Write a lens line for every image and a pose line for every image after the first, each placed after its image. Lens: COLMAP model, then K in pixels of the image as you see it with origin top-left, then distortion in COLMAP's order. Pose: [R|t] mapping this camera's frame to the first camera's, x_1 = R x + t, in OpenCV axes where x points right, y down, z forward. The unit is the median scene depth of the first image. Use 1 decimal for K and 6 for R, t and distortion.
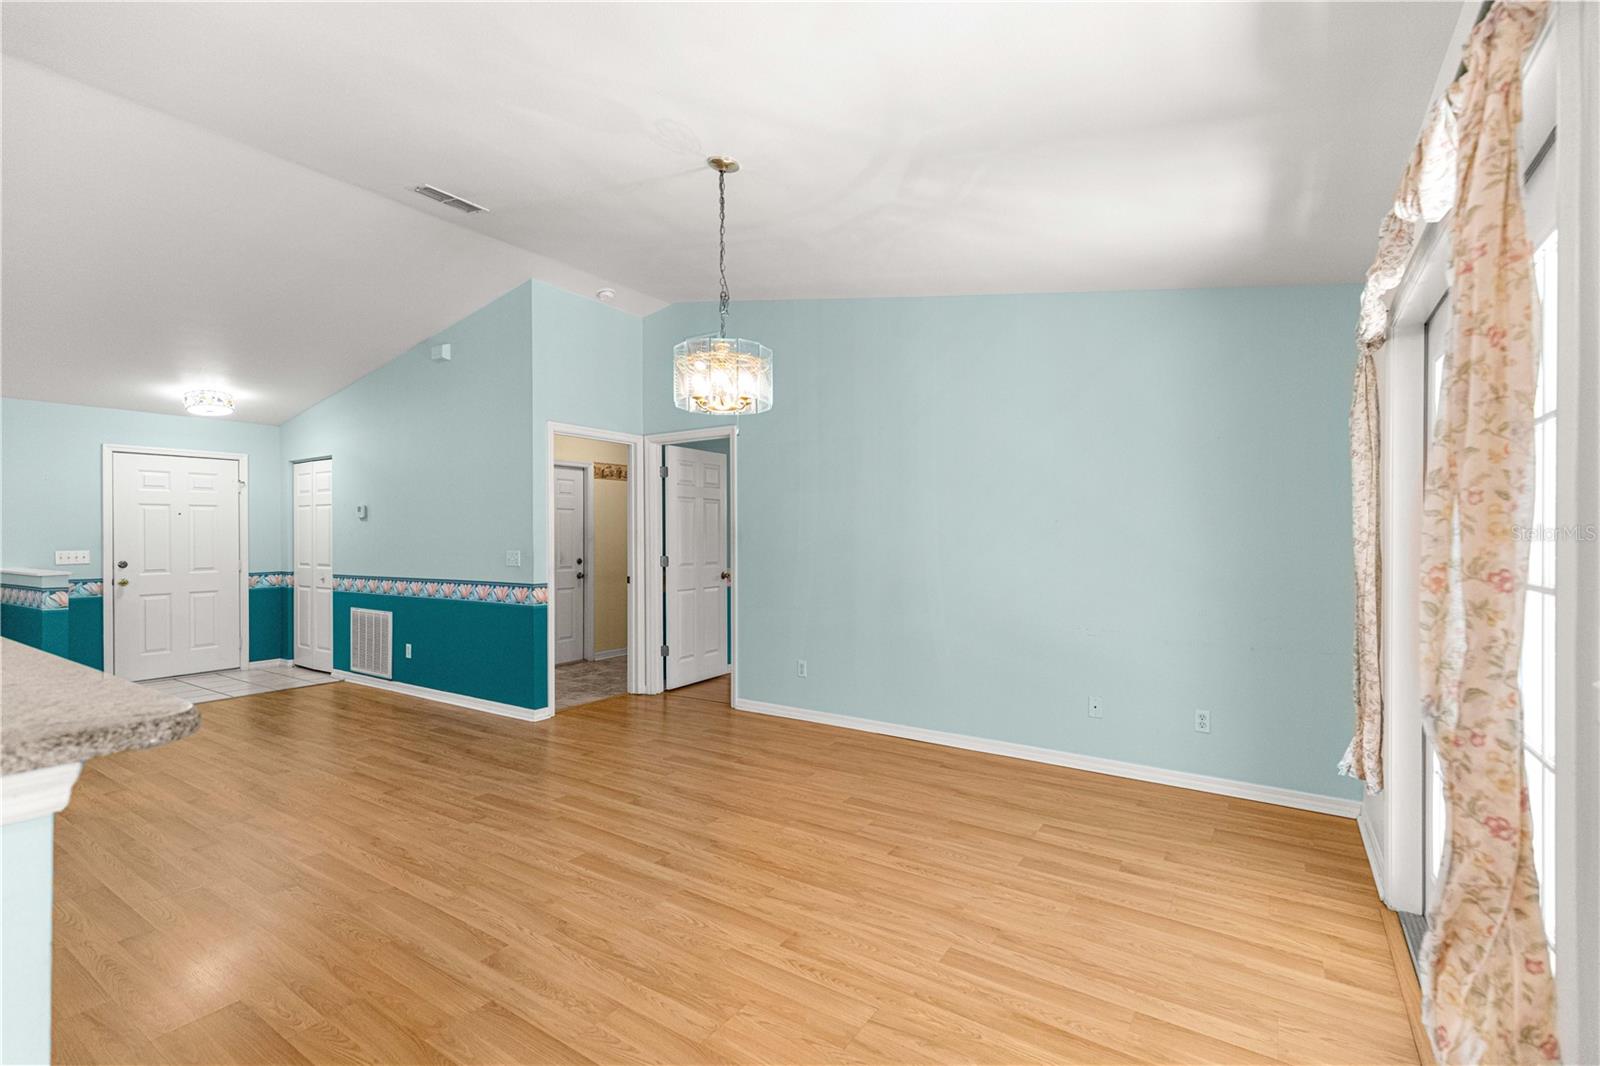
lens RADIAL K [[723.6, 0, 801.2], [0, 723.6, 542.9], [0, 0, 1]] dist [0.010431, -0.000321]
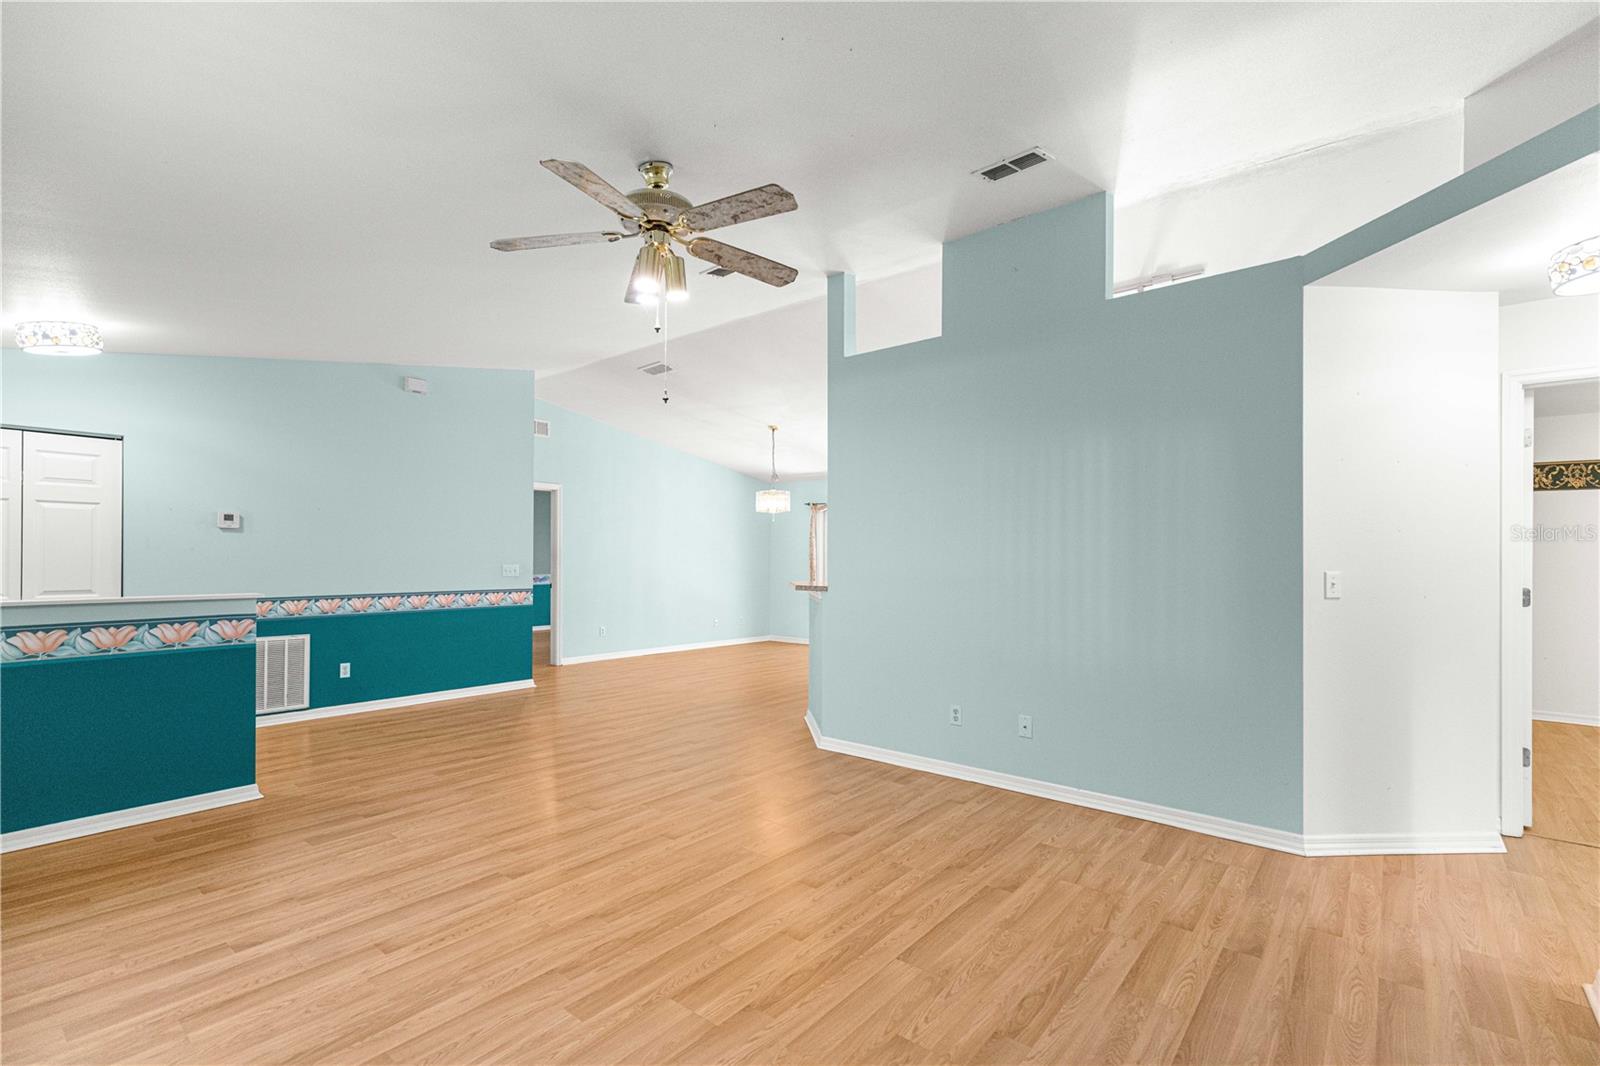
lens RADIAL K [[723.6, 0, 801.2], [0, 723.6, 542.9], [0, 0, 1]] dist [0.010431, -0.000321]
pose [[0.099345, 0.026072, 0.994711, -1.469543], [0.013695, 0.999526, -0.027566, 0.015220], [-0.994959, 0.016361, 0.098940, 0.299866]]
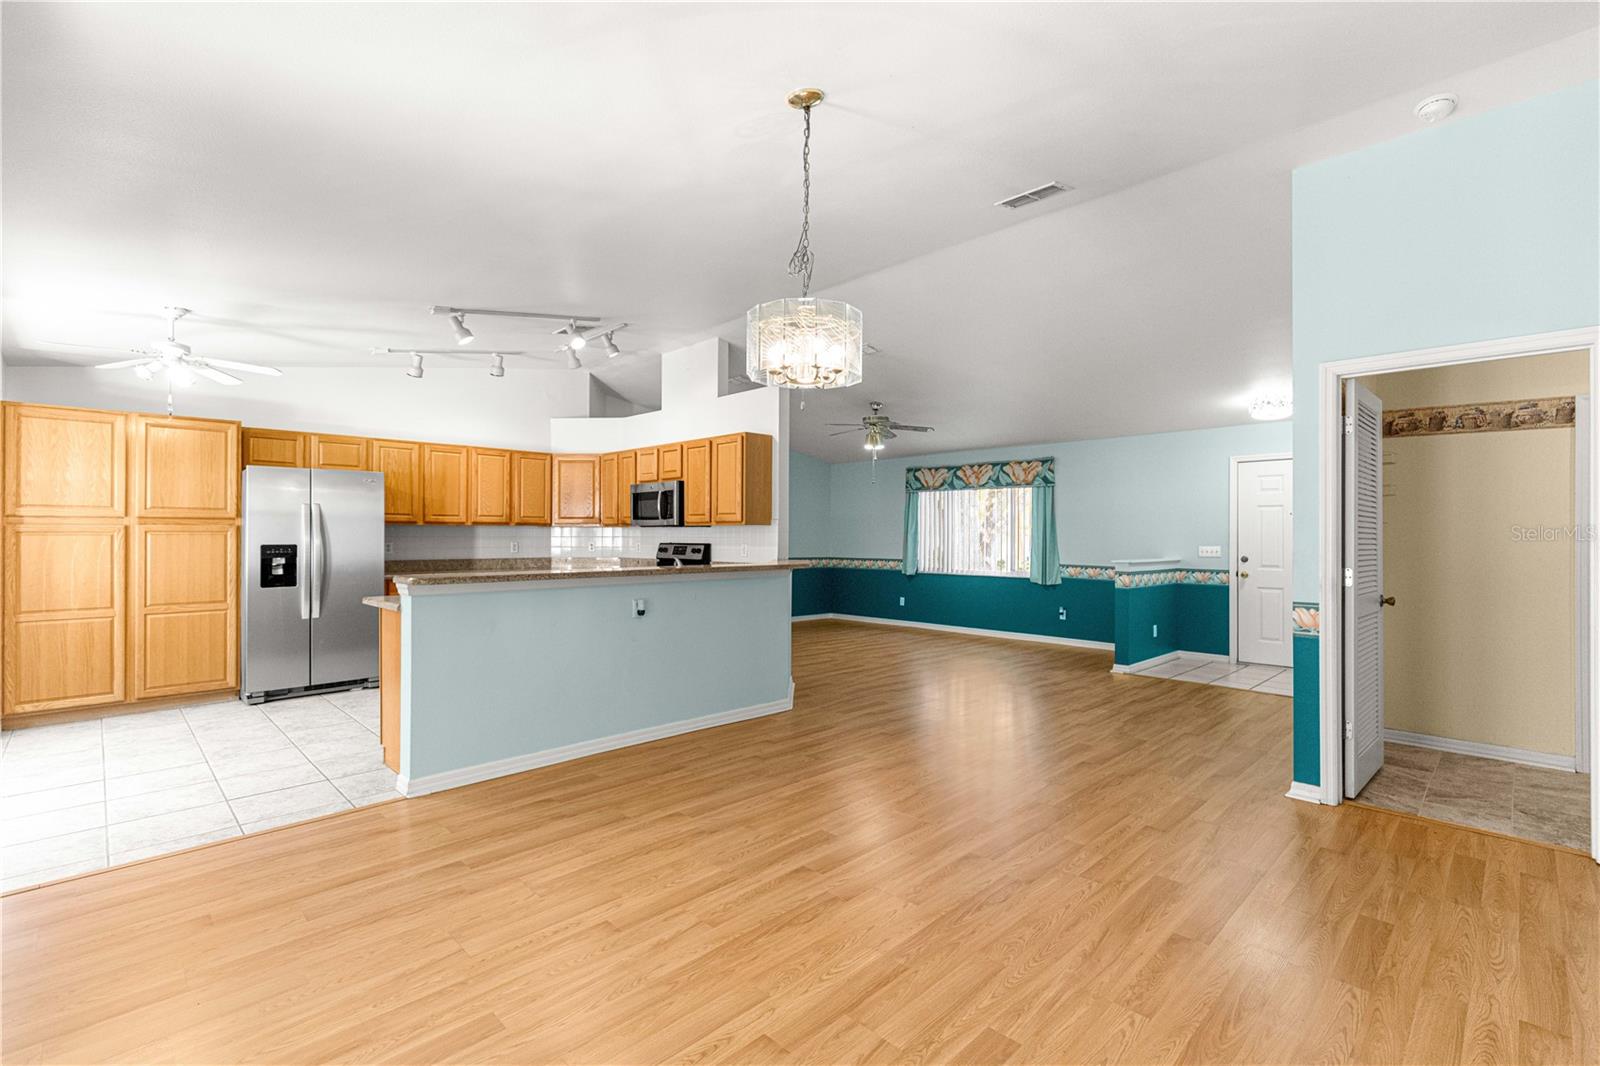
lens RADIAL K [[733.0, 0, 794.1], [0, 733.0, 530.5], [0, 0, 1]] dist [-0.000702, 0.000016]
pose [[-0.211057, -0.003030, -0.977469, 0.371856], [-0.019521, 0.999809, 0.001116, -0.003200], [0.977279, 0.019317, -0.211076, 0.583835]]
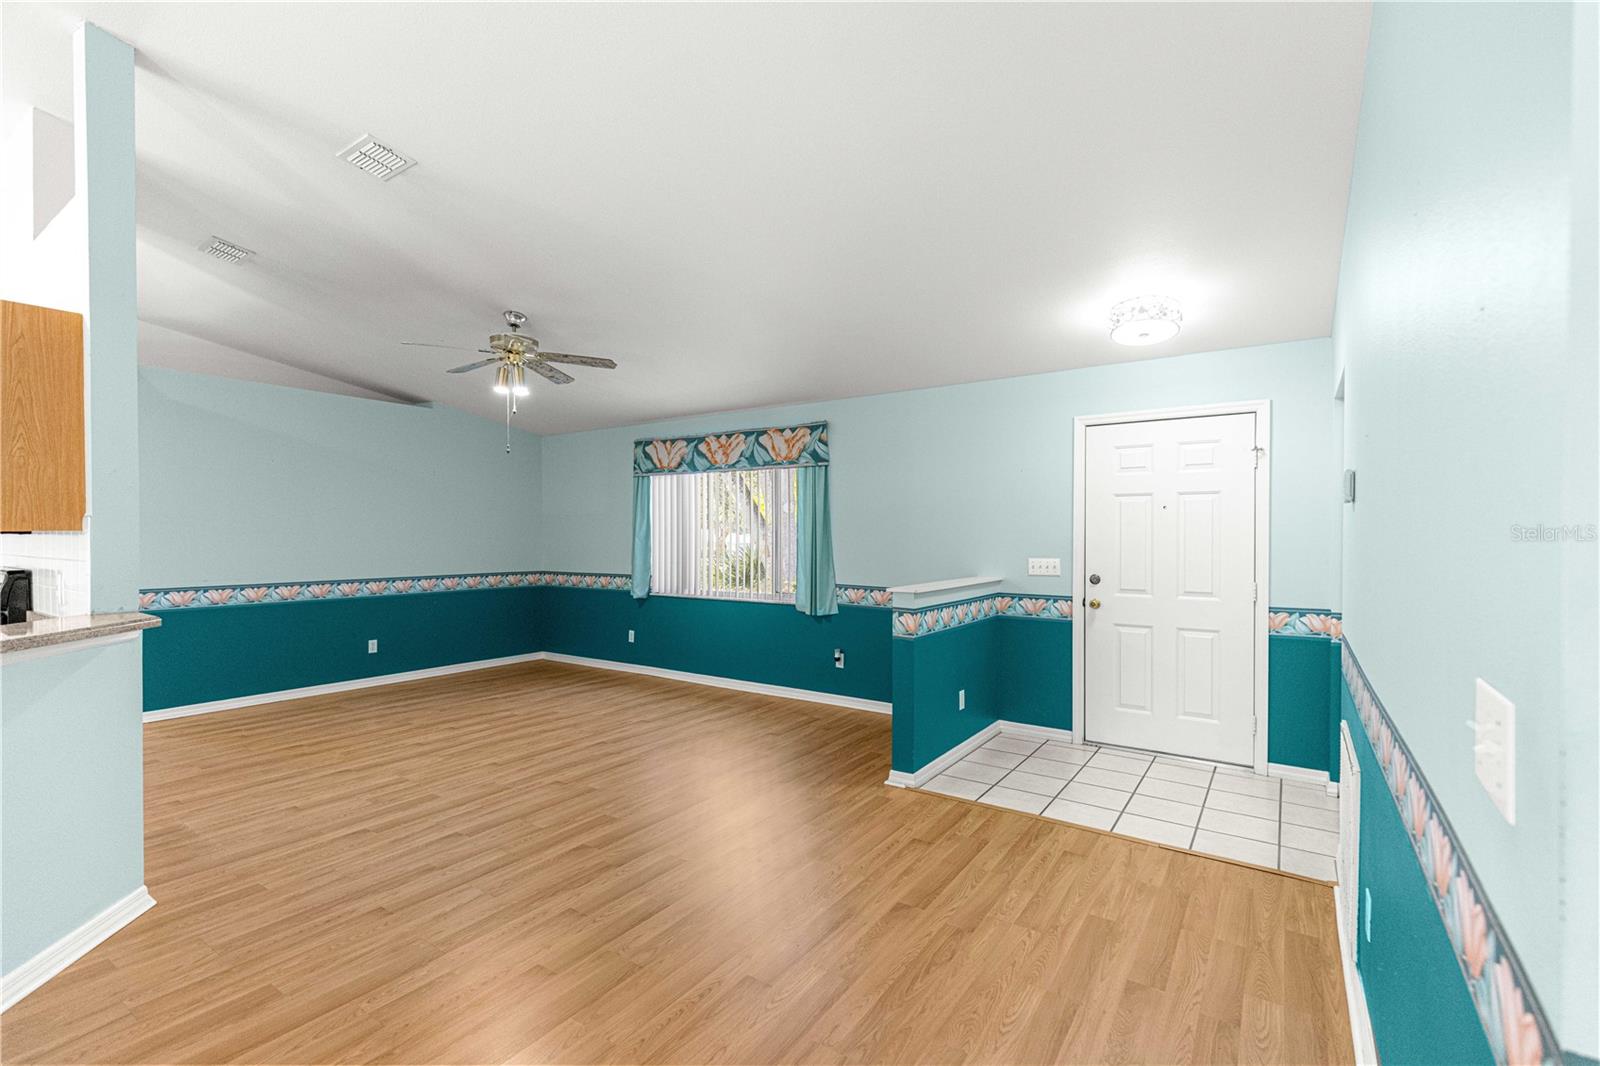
lens RADIAL K [[726.6, 0, 805.6], [0, 726.6, 536.3], [0, 0, 1]] dist [0.005422, 0.000636]
pose [[-0.011337, 0.009784, -0.999888, -0.218117], [-0.016076, 0.999821, 0.009965, -0.016536], [0.999807, 0.016187, -0.011177, 0.766006]]
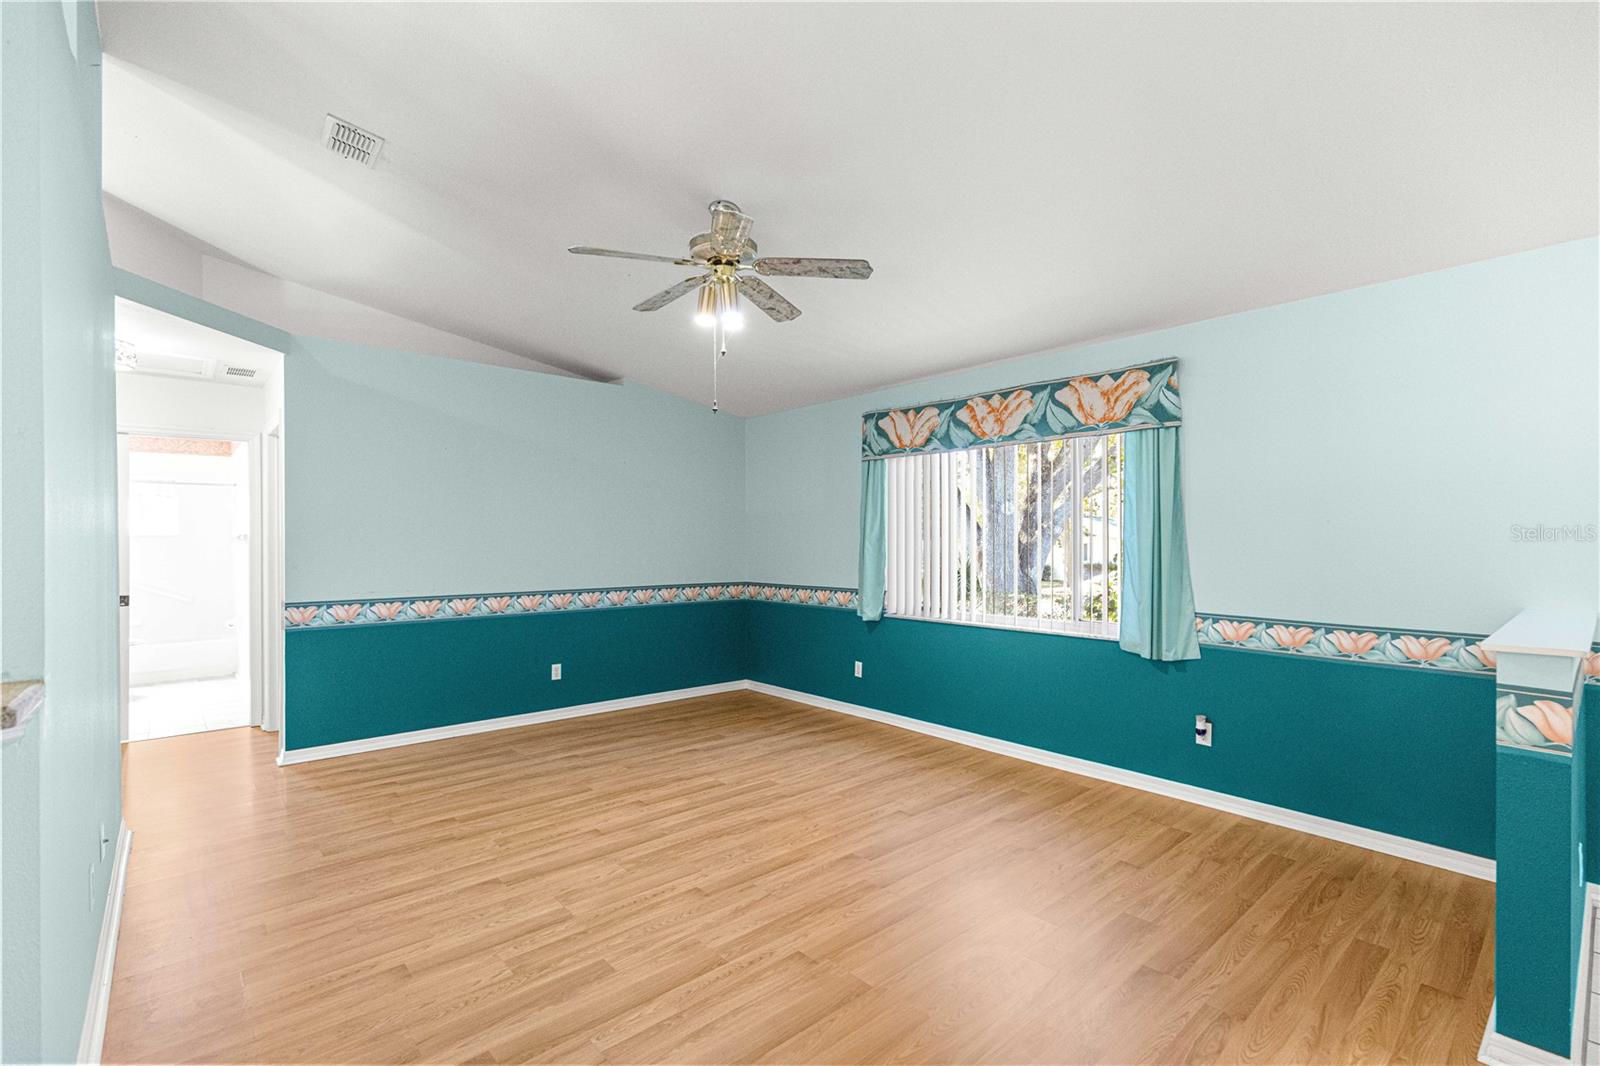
lens RADIAL K [[723.6, 0, 801.2], [0, 723.6, 542.9], [0, 0, 1]] dist [0.010431, -0.000321]
pose [[-0.257460, 0.009138, -0.966246, -0.507282], [-0.012870, 0.999834, 0.012885, -0.006307], [0.966203, 0.015753, -0.257299, 0.632095]]
